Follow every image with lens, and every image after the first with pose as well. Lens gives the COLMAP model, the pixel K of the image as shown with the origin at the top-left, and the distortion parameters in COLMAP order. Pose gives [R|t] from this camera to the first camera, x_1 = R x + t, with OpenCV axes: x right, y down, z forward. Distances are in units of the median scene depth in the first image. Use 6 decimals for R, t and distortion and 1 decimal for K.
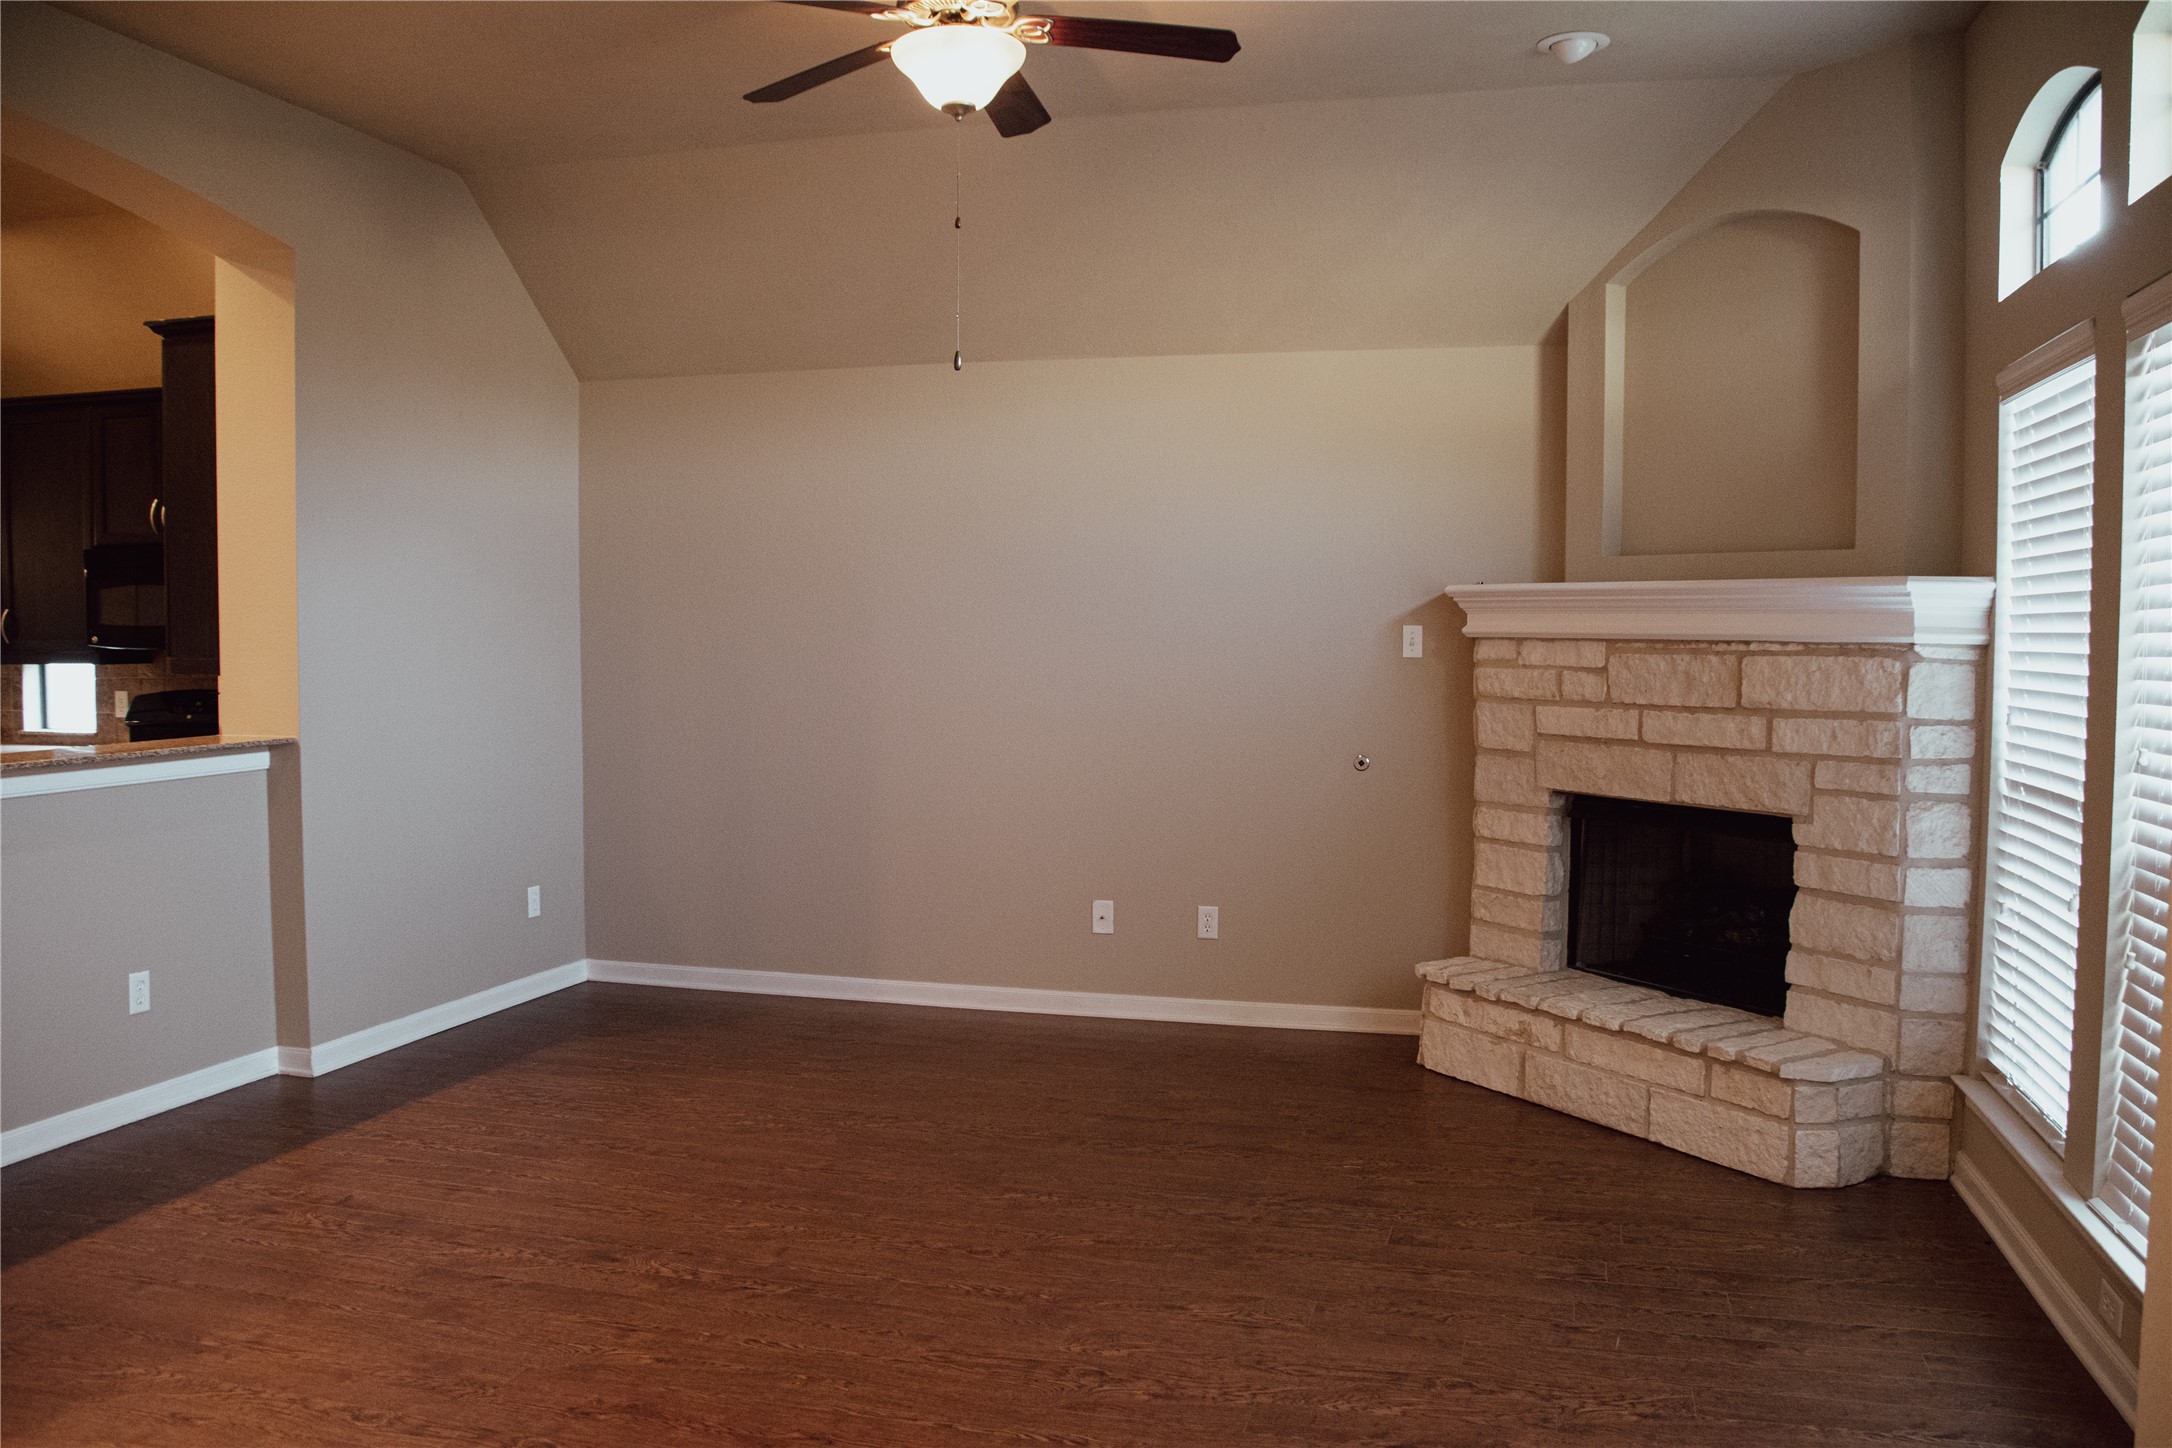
lens RADIAL K [[1698.1, 0, 1085.5], [0, 1698.1, 727.0], [0, 0, 1]] dist [-0.105134, -0.002577]
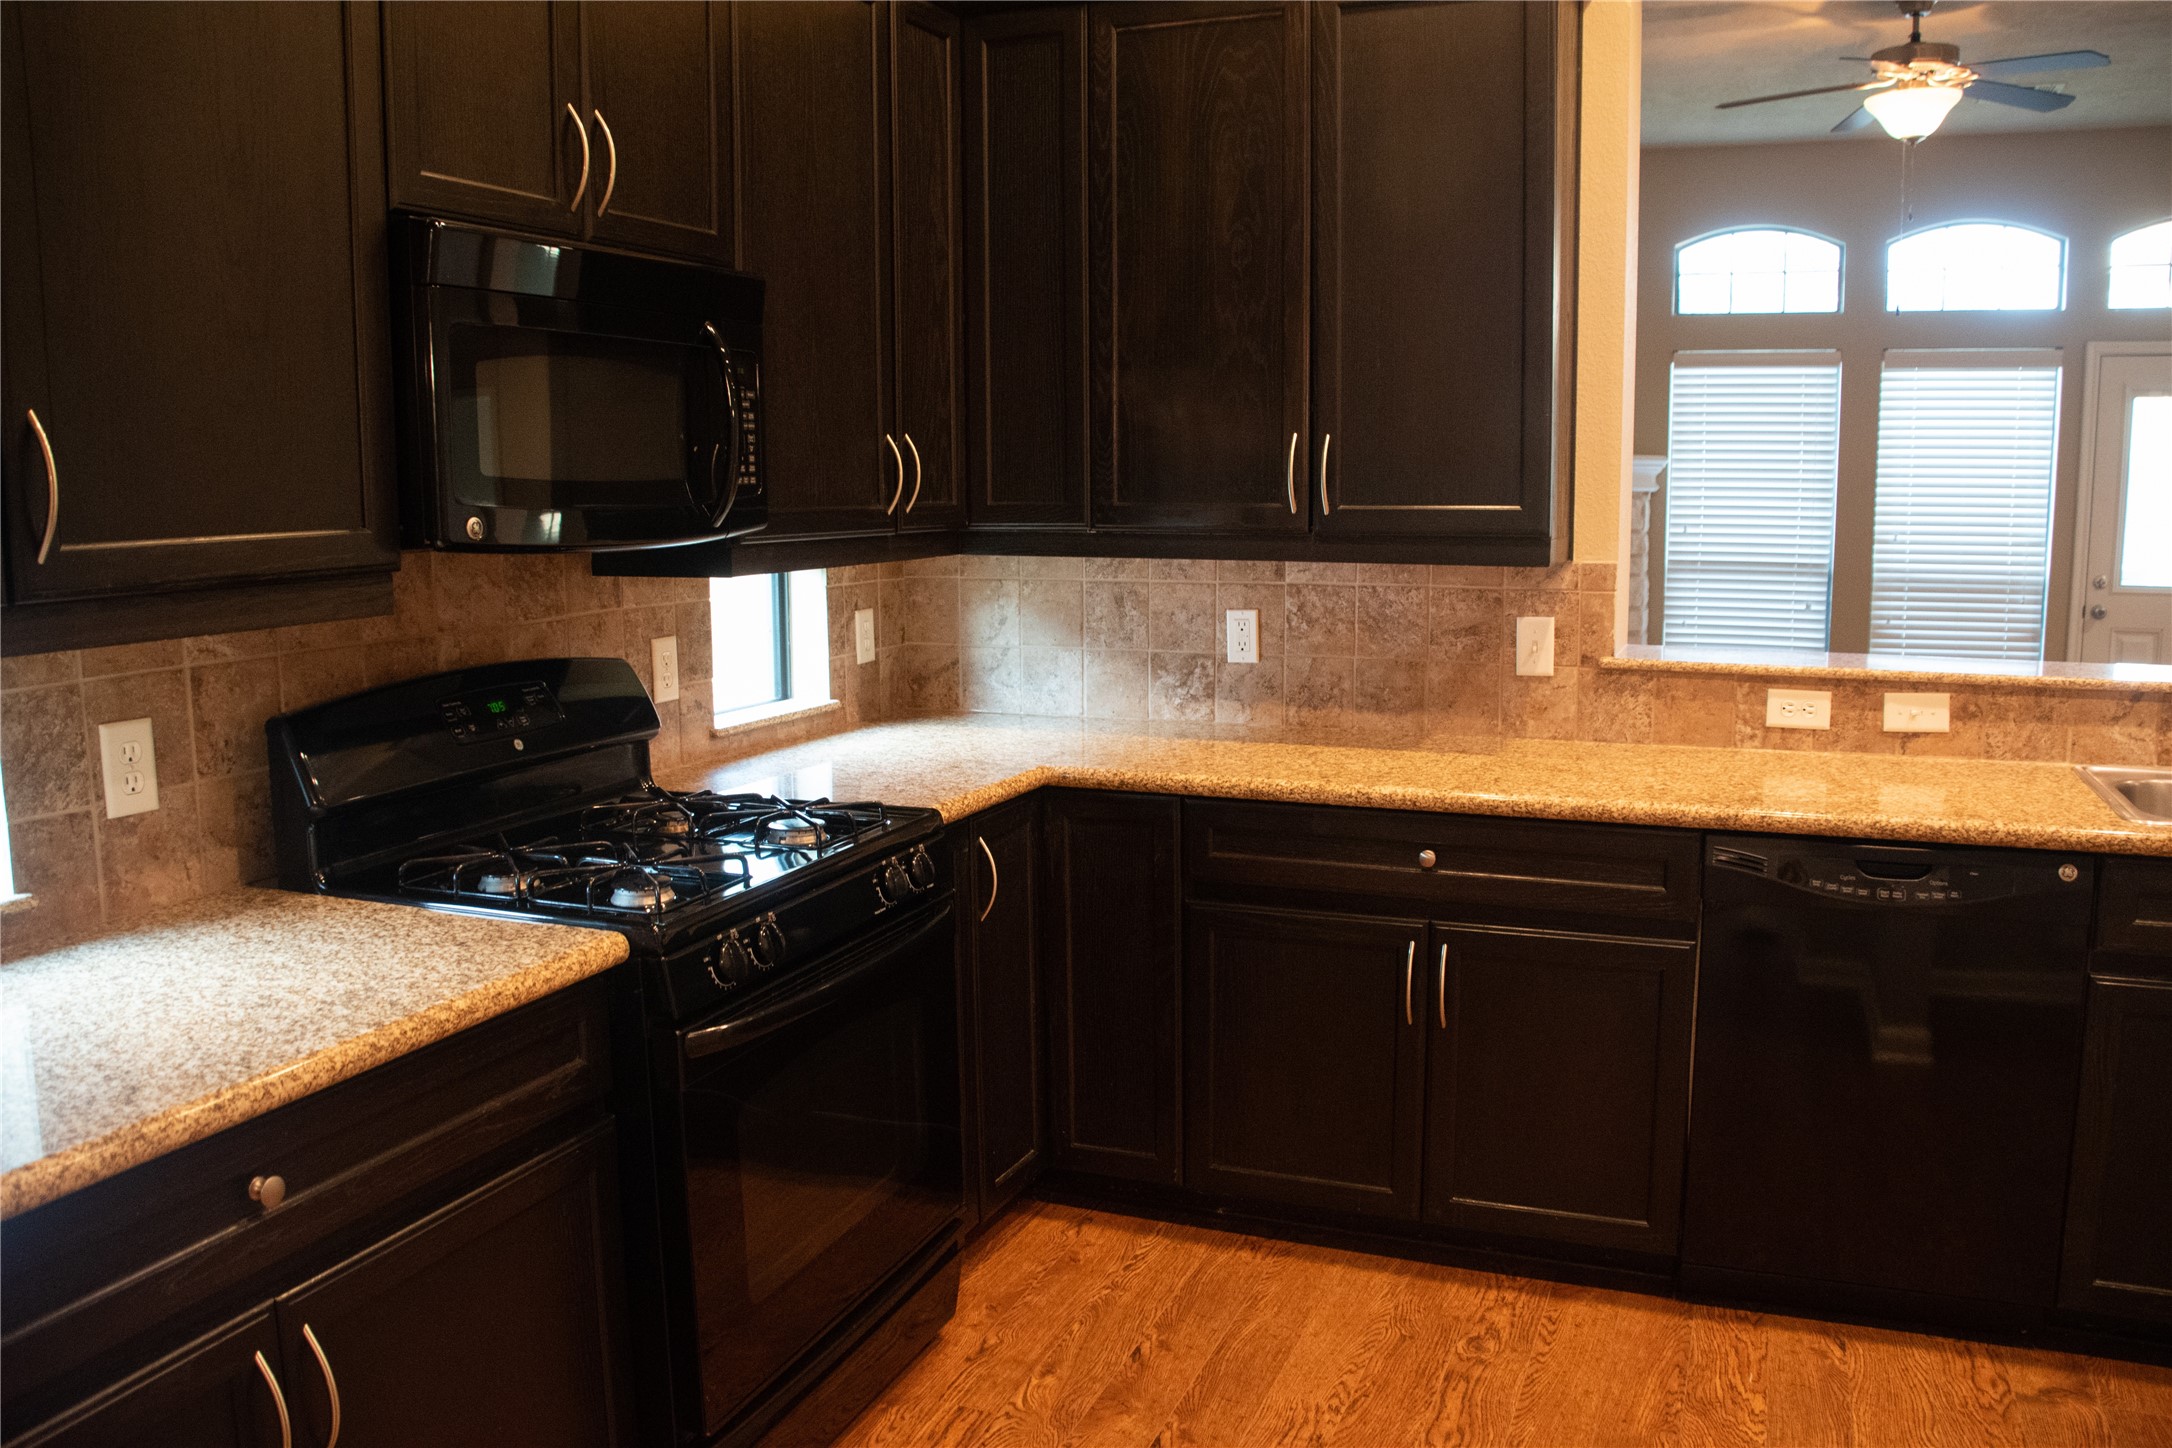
lens RADIAL K [[1698.1, 0, 1087.4], [0, 1698.1, 721.4], [0, 0, 1]] dist [-0.105134, -0.002577]
pose [[0.120311, -0.142287, 0.982486, -1.544399], [0.059444, 0.988932, 0.135941, -0.092746], [-0.990955, 0.042048, 0.127438, 1.446543]]
